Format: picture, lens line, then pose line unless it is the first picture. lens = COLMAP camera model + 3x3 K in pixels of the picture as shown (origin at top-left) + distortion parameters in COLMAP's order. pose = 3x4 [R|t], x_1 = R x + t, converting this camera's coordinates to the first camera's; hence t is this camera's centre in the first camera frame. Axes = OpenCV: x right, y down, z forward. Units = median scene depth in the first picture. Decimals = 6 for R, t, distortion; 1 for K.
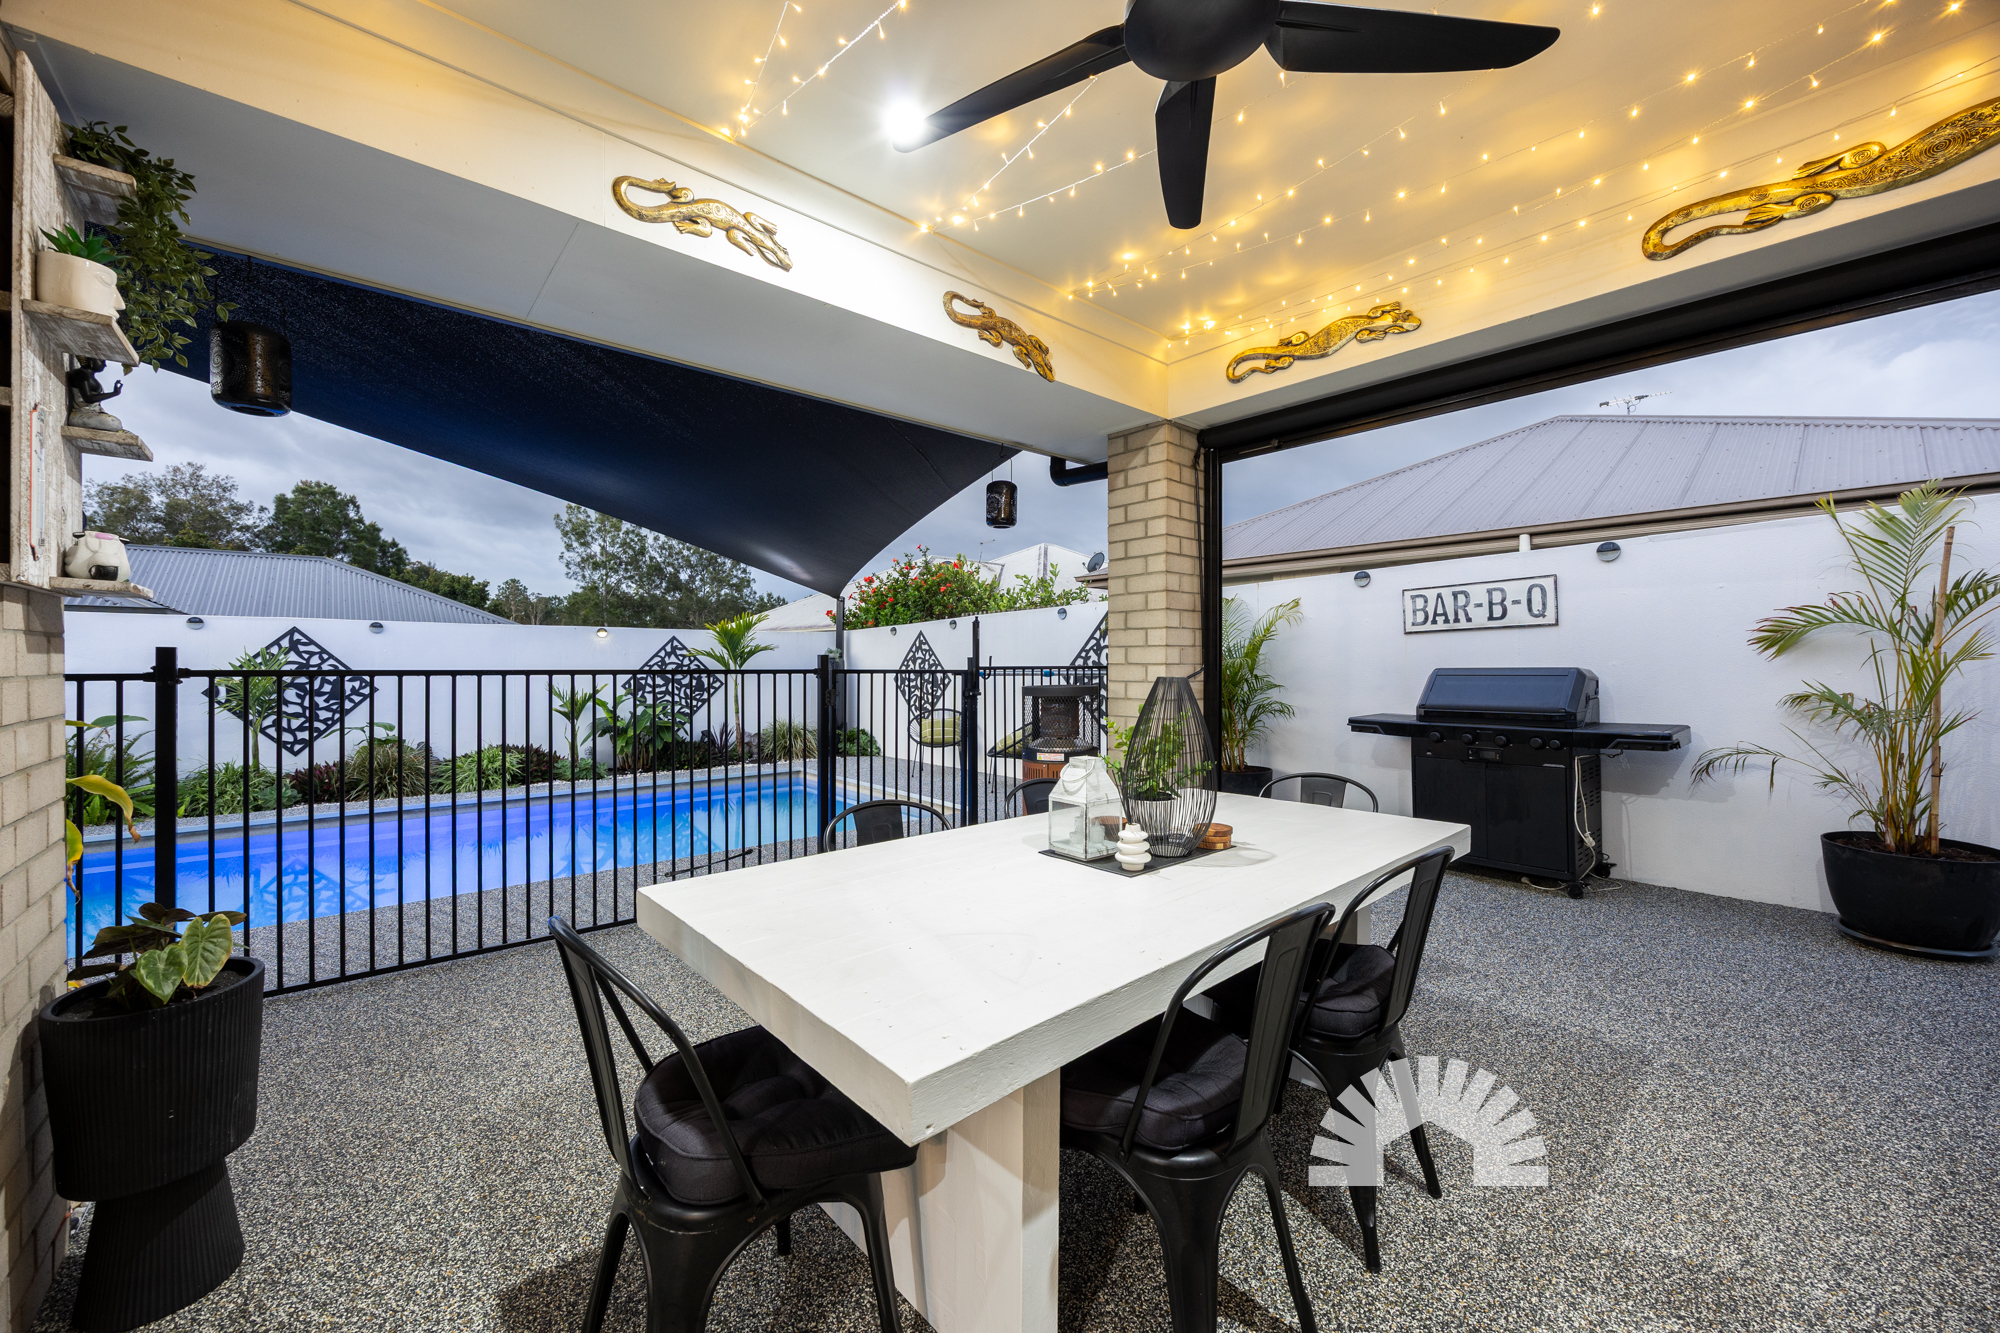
lens RADIAL K [[769.3, 0, 999.9], [0, 769.3, 669.8], [0, 0, 1]] dist [0.035965, 0.000014]
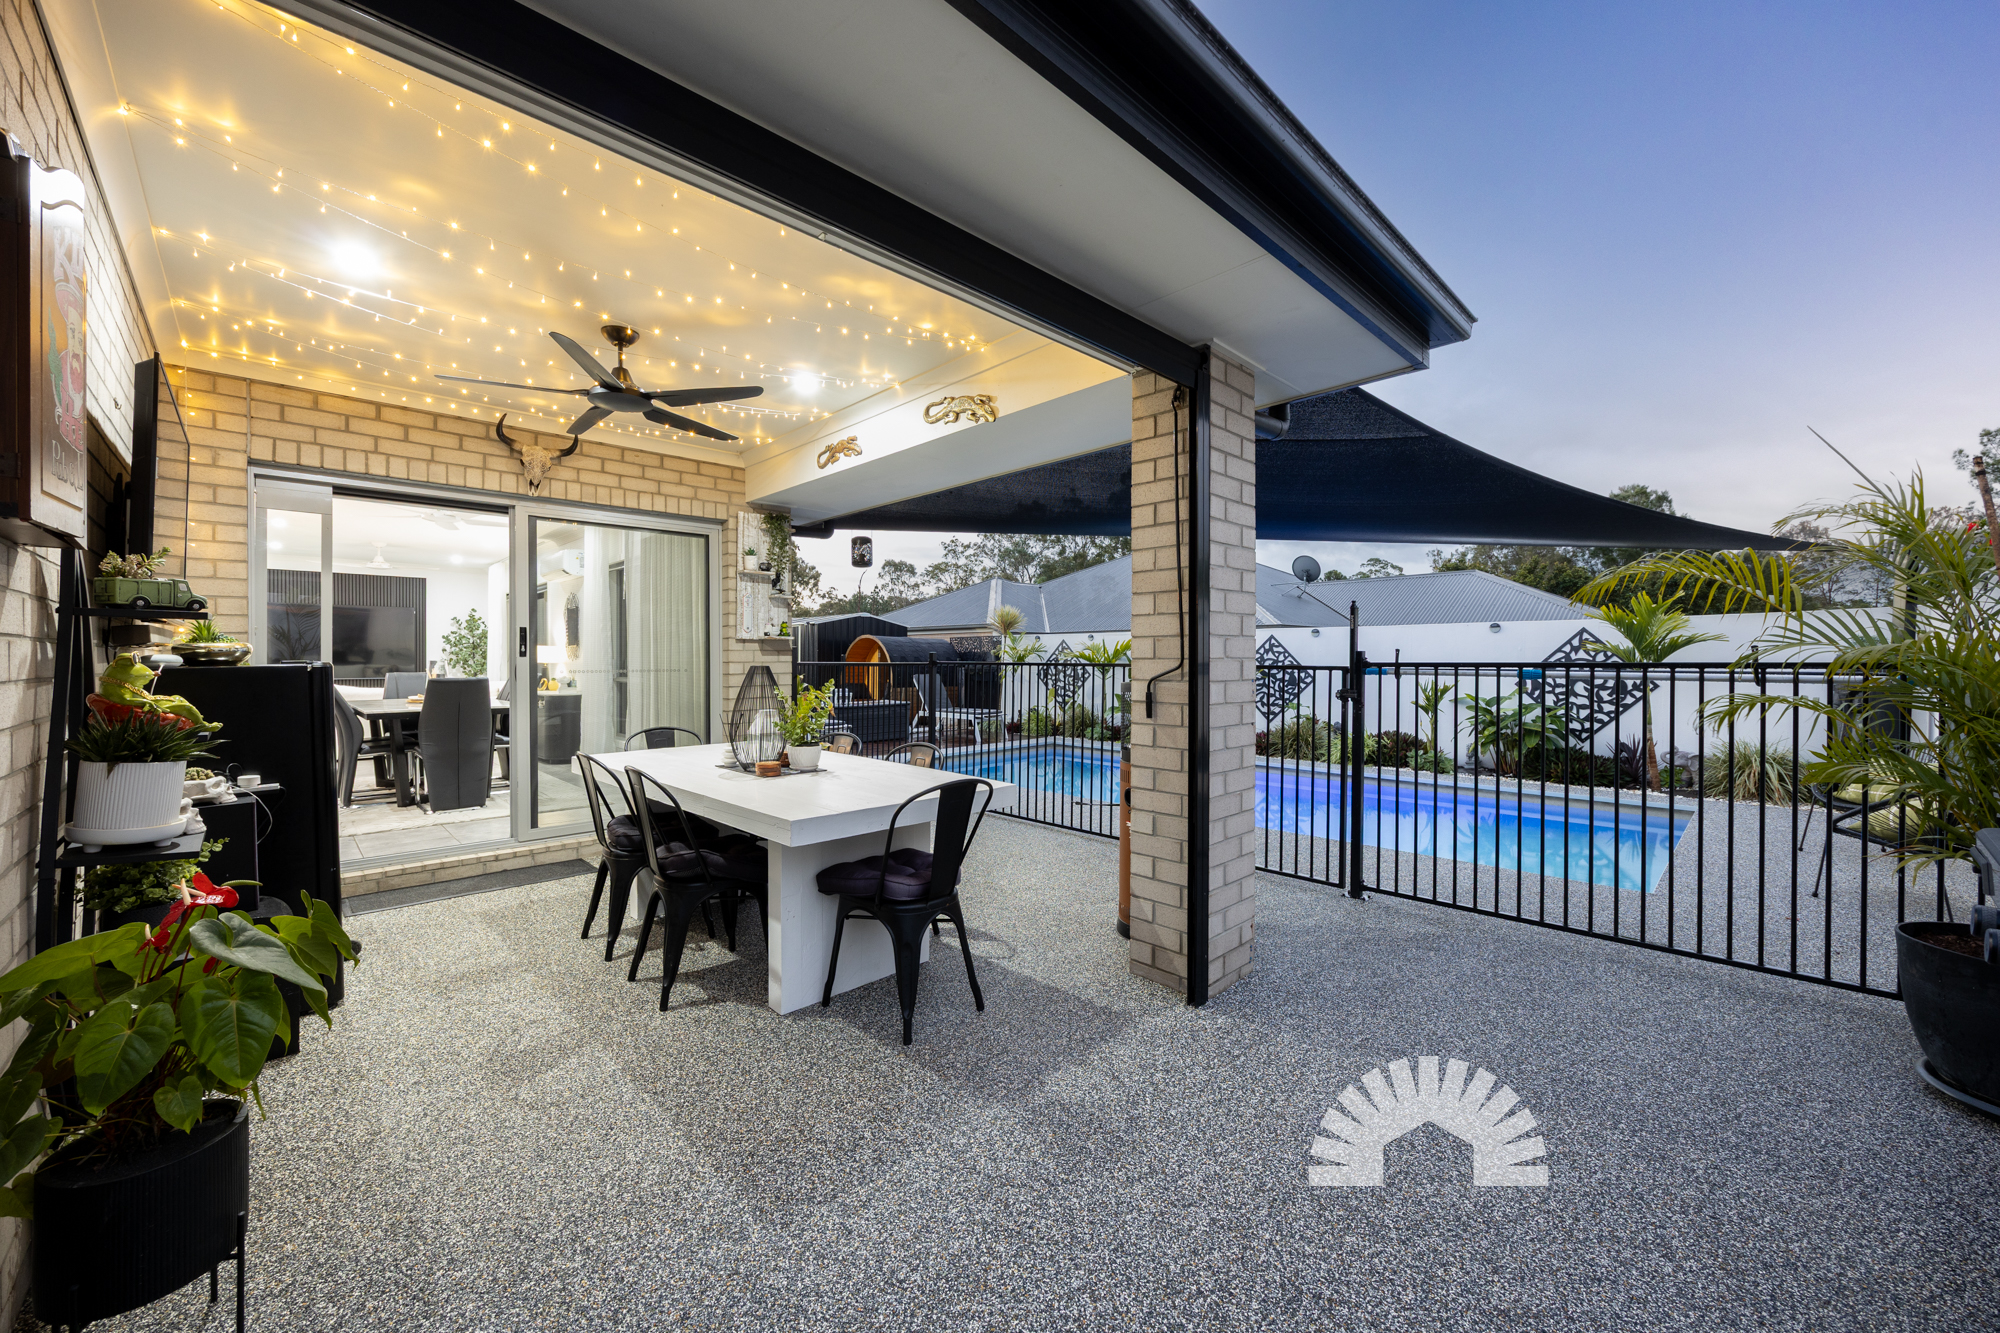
lens RADIAL K [[769.3, 0, 1002.5], [0, 769.3, 661.7], [0, 0, 1]] dist [0.035965, 0.000014]
pose [[0.052974, 0.000126, -0.998596, 0.508673], [-0.005650, 0.999984, -0.000174, -0.002260], [0.998580, 0.005651, 0.052974, 0.389975]]
